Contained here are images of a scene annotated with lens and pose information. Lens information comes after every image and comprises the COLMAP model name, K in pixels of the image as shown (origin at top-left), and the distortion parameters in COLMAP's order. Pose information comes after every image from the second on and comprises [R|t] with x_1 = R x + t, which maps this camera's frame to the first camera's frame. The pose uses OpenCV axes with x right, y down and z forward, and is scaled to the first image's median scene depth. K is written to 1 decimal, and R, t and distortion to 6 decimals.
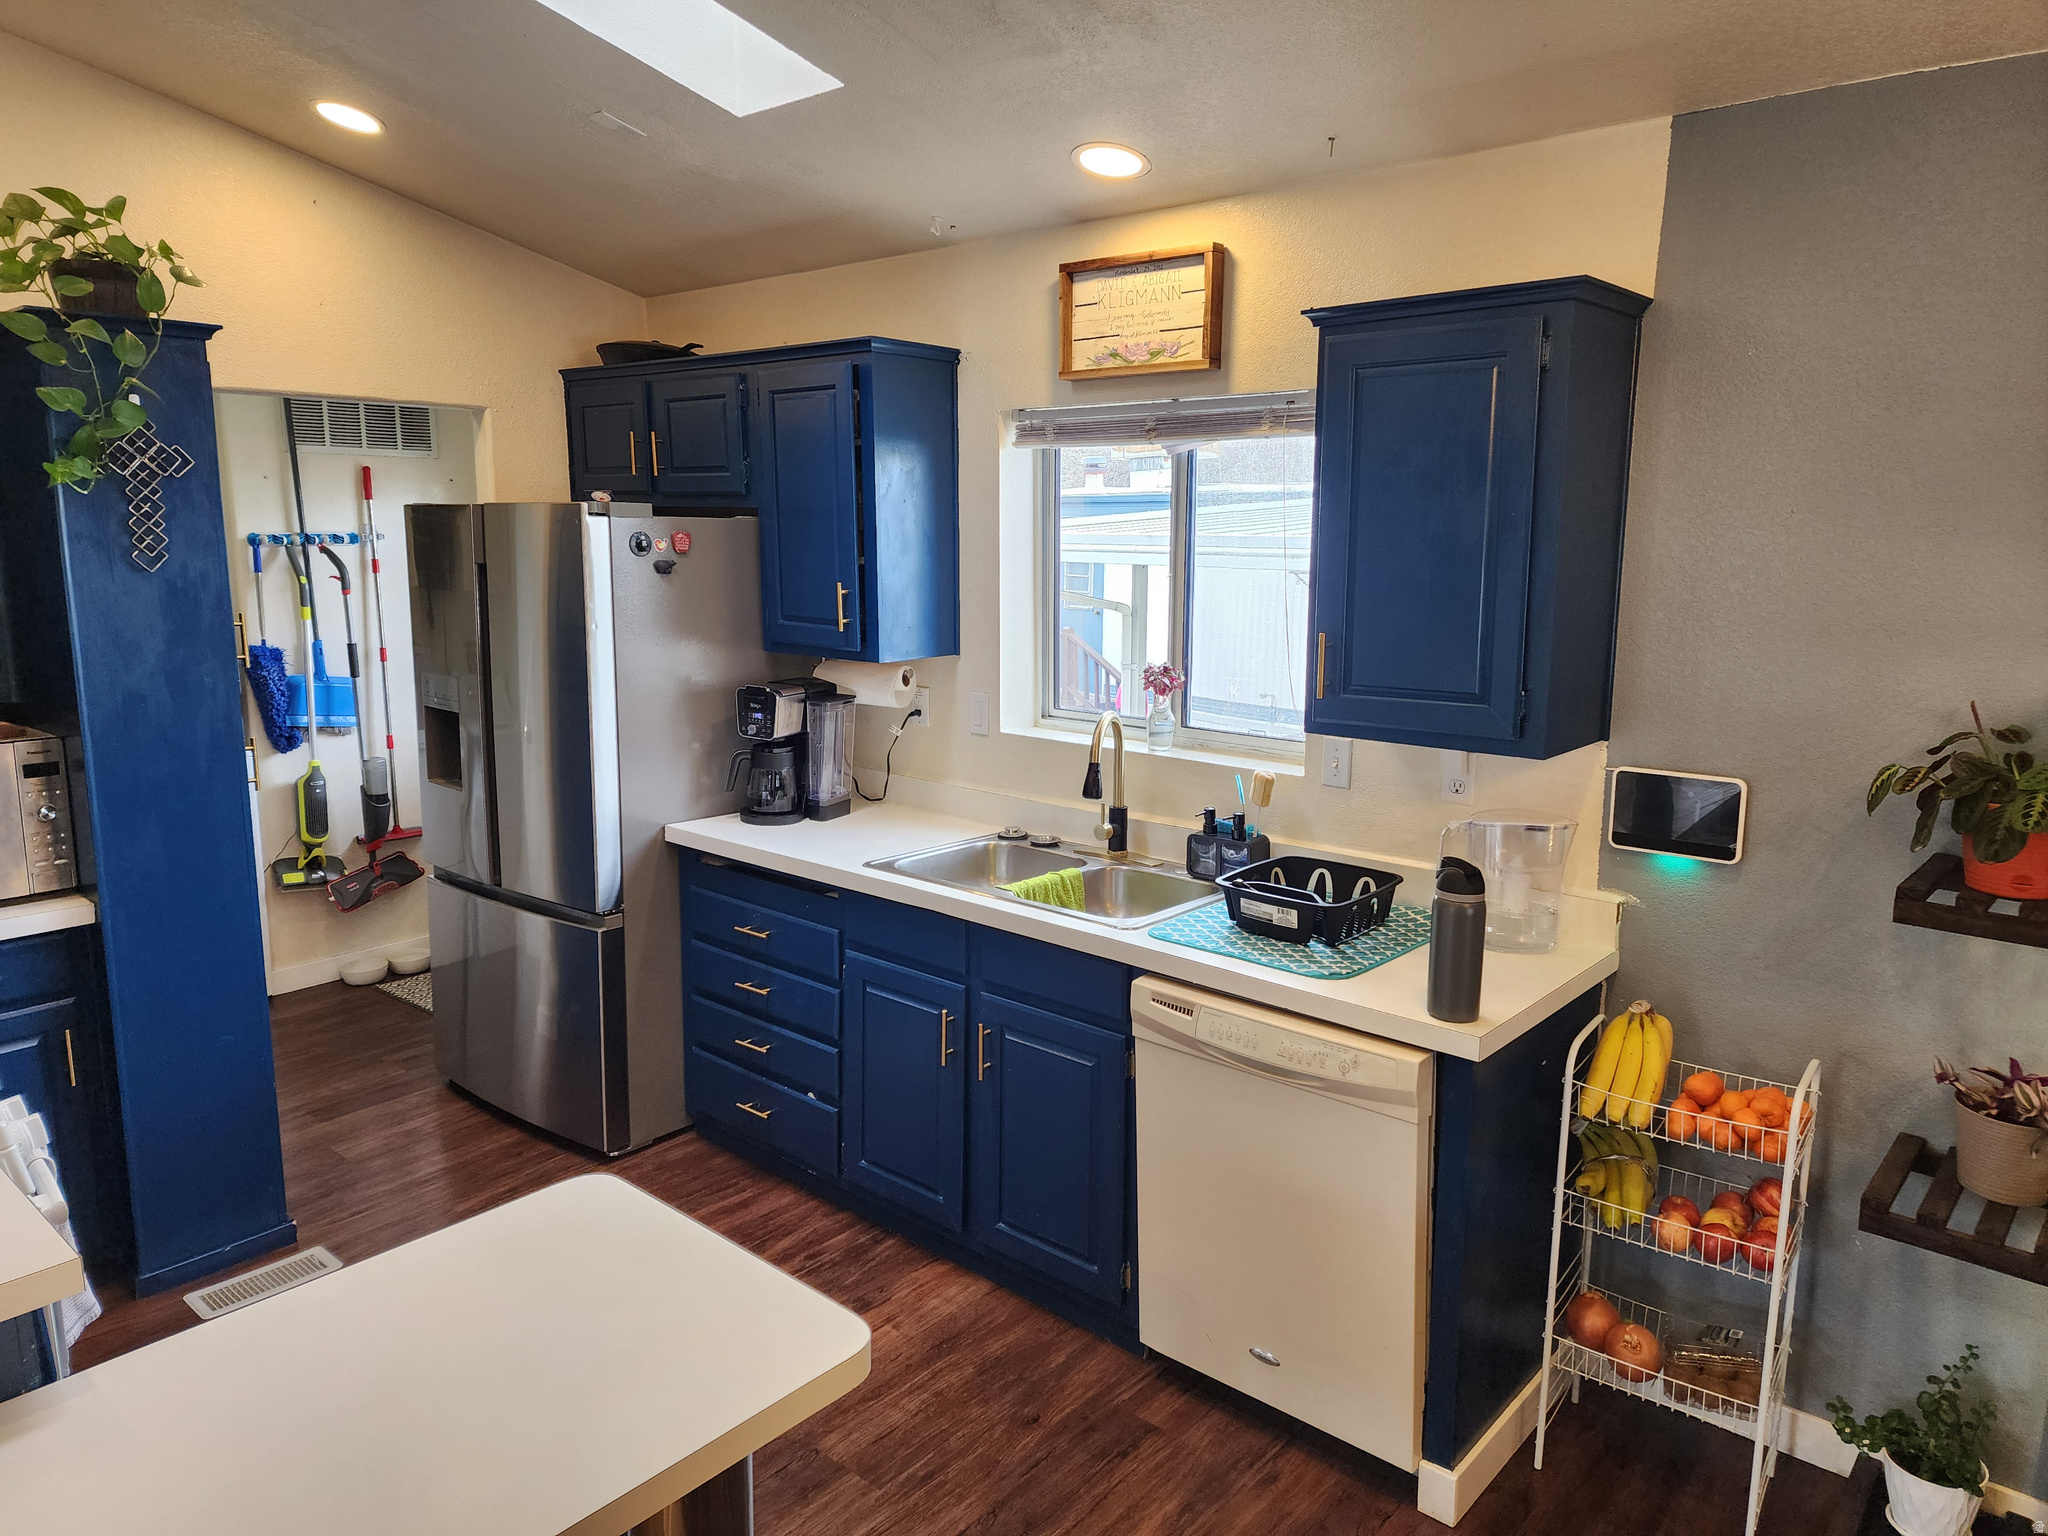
lens RADIAL K [[1366.9, 0, 1024.0], [0, 1366.9, 768.0], [0, 0, 1]] dist [0.067728, 0.000476]
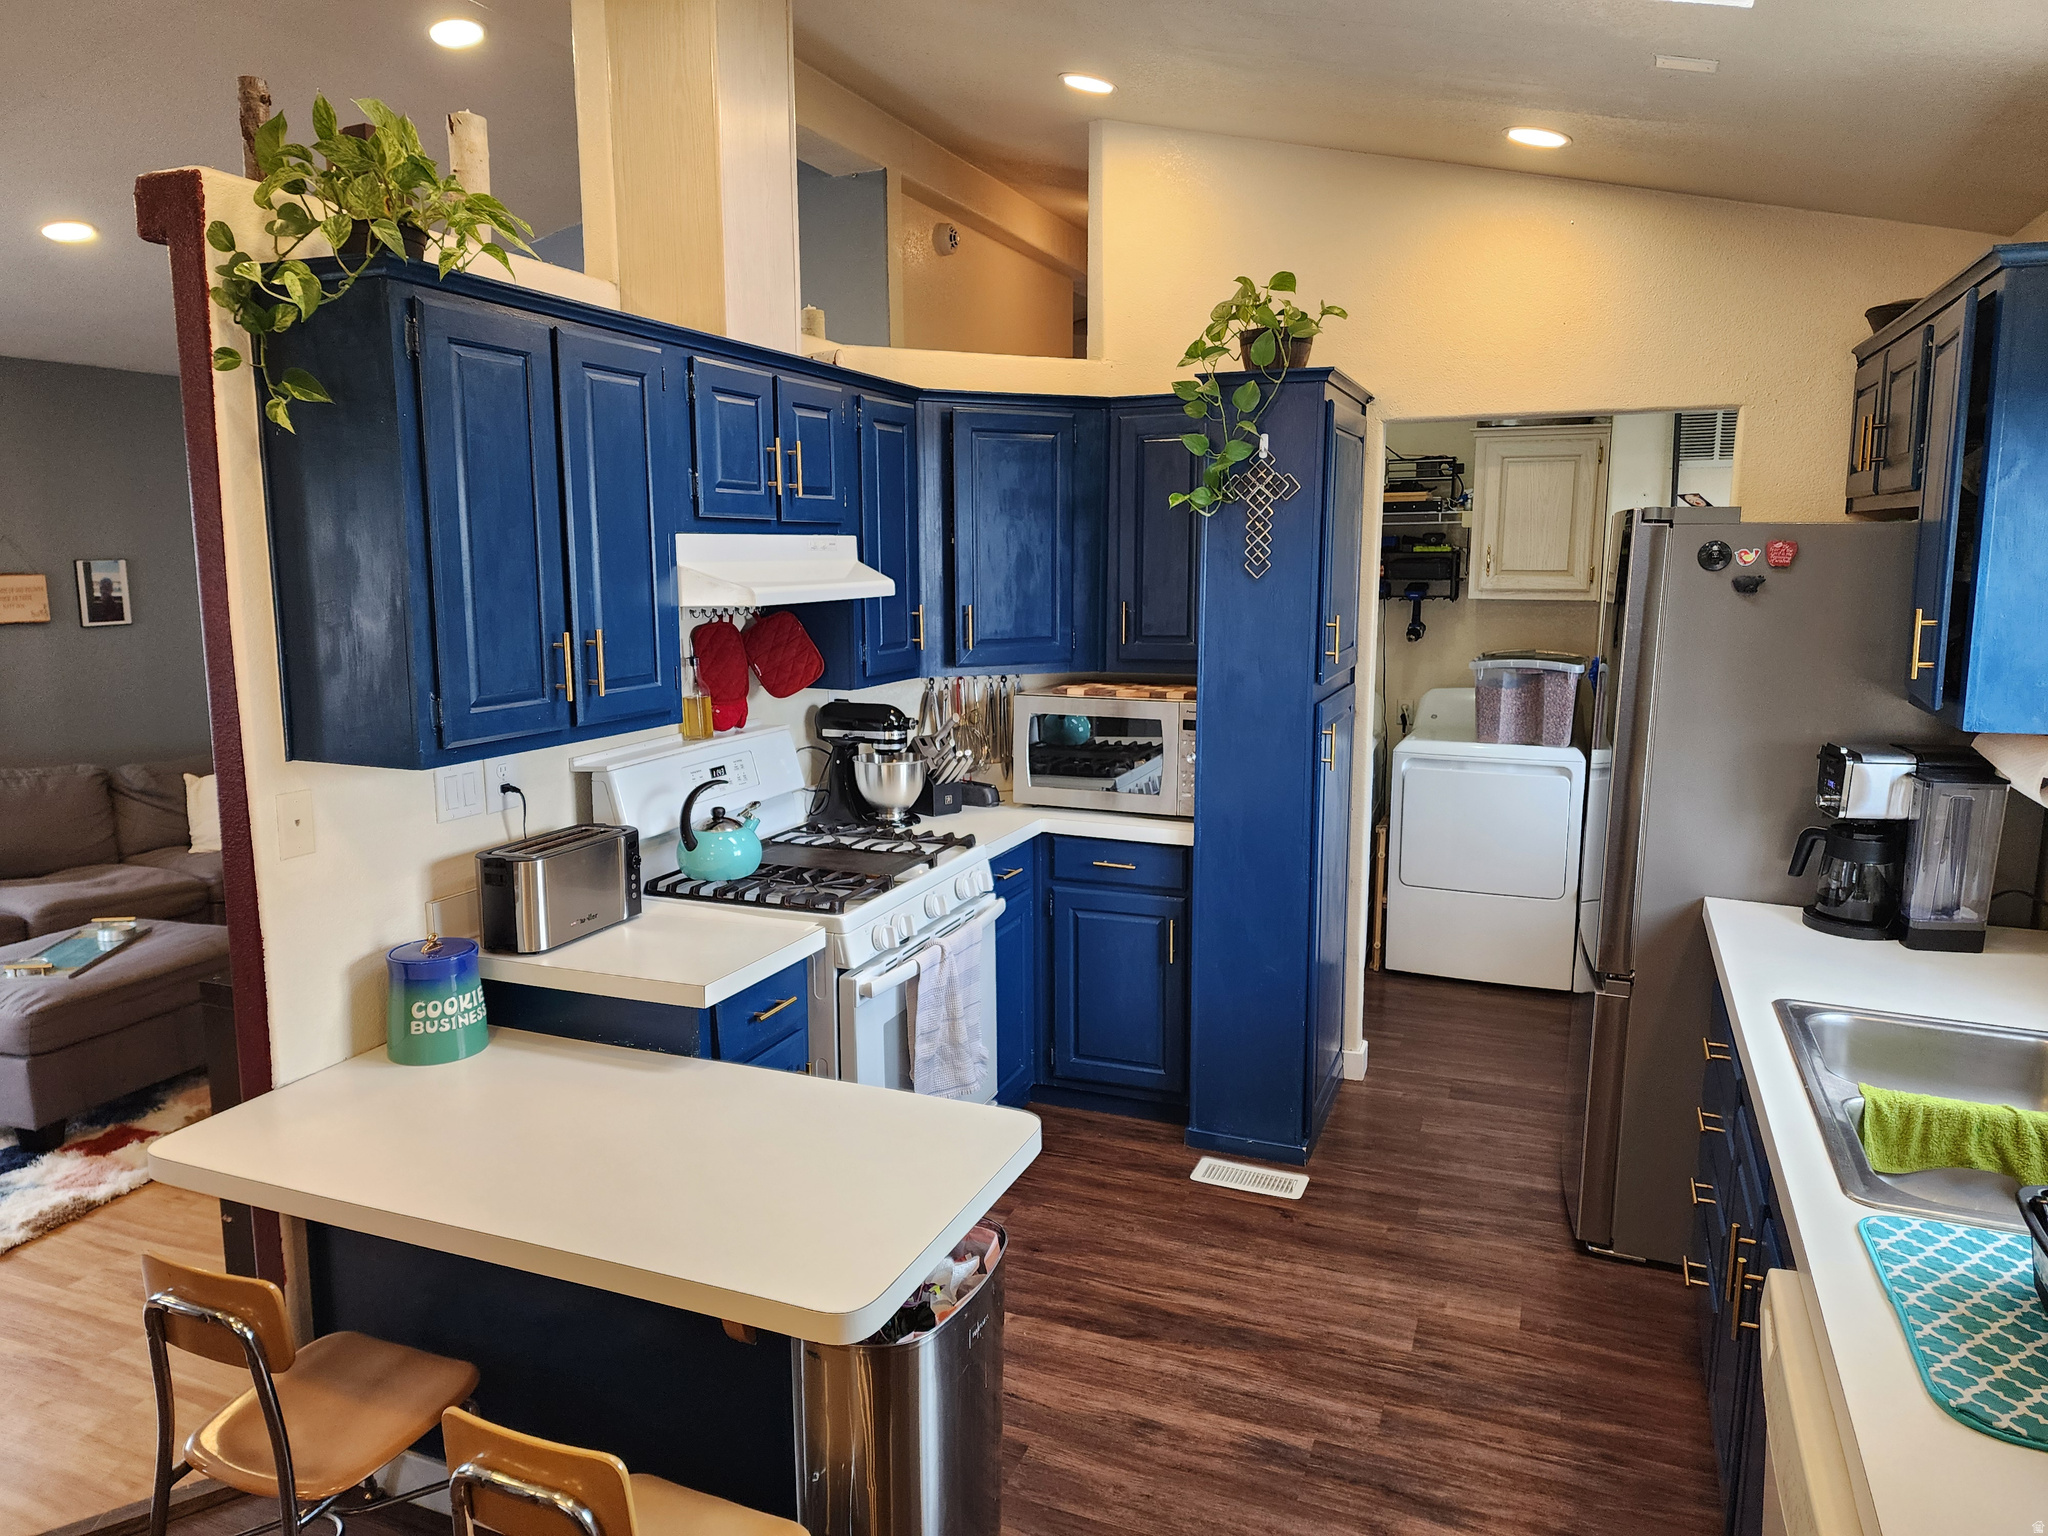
lens RADIAL K [[1370.3, 0, 1028.4], [0, 1370.3, 791.1], [0, 0, 1]] dist [0.070167, -0.063374]
pose [[0.323139, 0.166232, -0.931637, 0.476438], [-0.168095, 0.978879, 0.116358, -0.062828], [0.931303, 0.119004, 0.344257, 0.419373]]
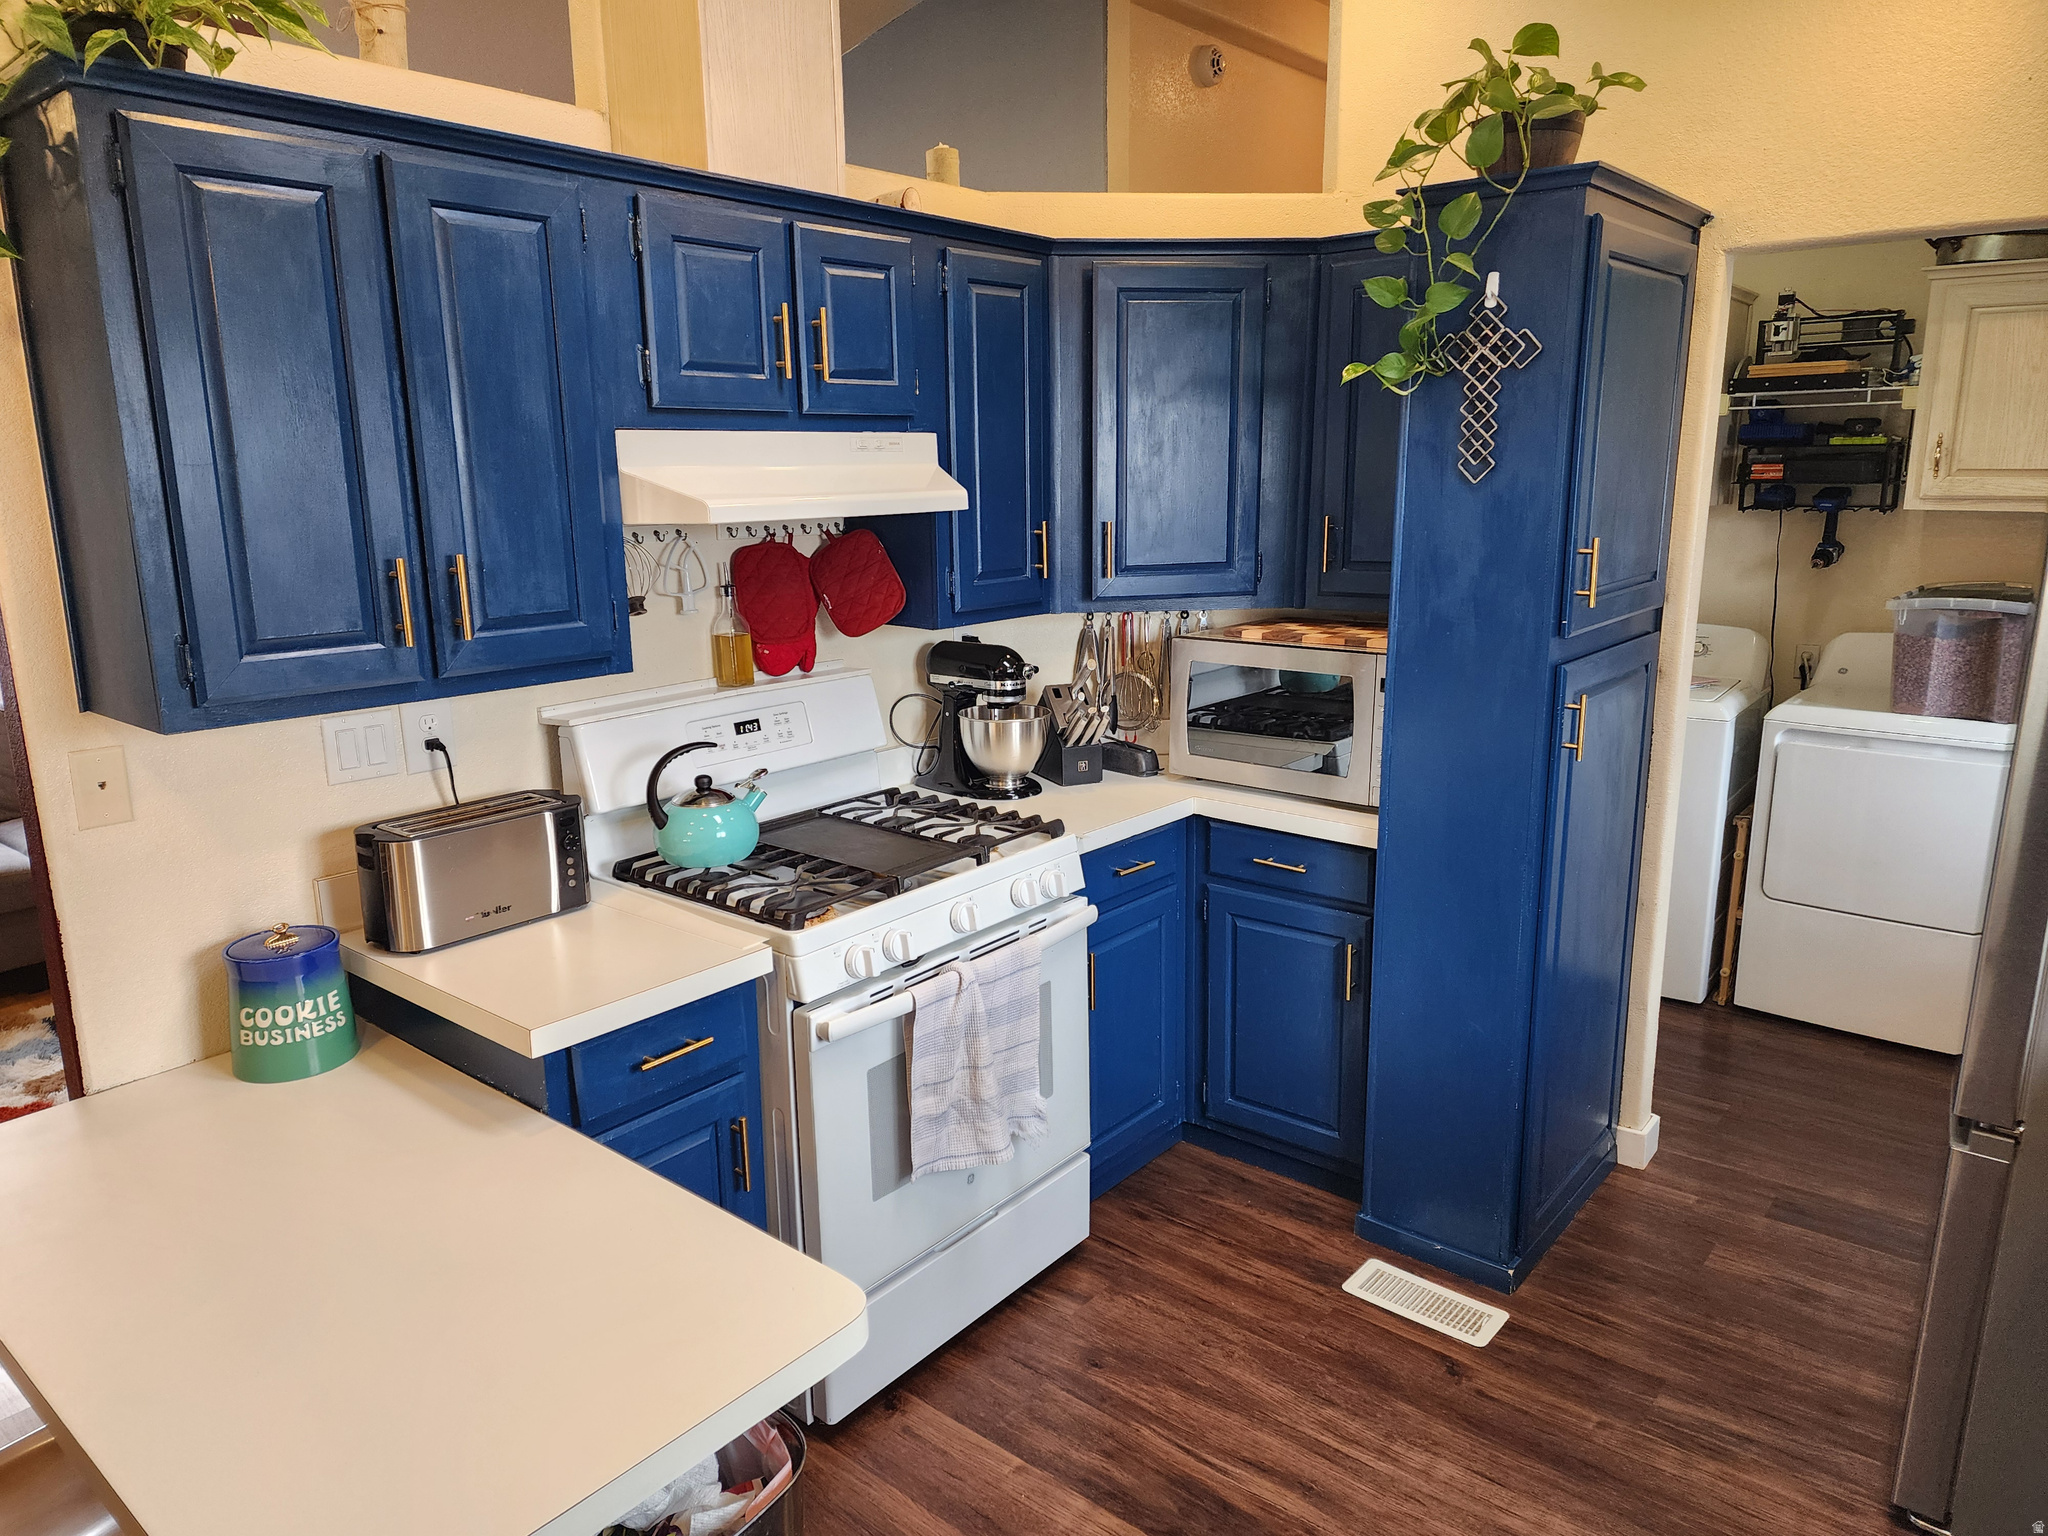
lens RADIAL K [[1370.3, 0, 1028.4], [0, 1370.3, 791.1], [0, 0, 1]] dist [0.070167, -0.063374]
pose [[0.019562, 0.235490, -0.971680, 0.252798], [-0.166668, 0.959035, 0.229070, -0.107076], [0.985819, 0.157467, 0.058009, 0.710744]]
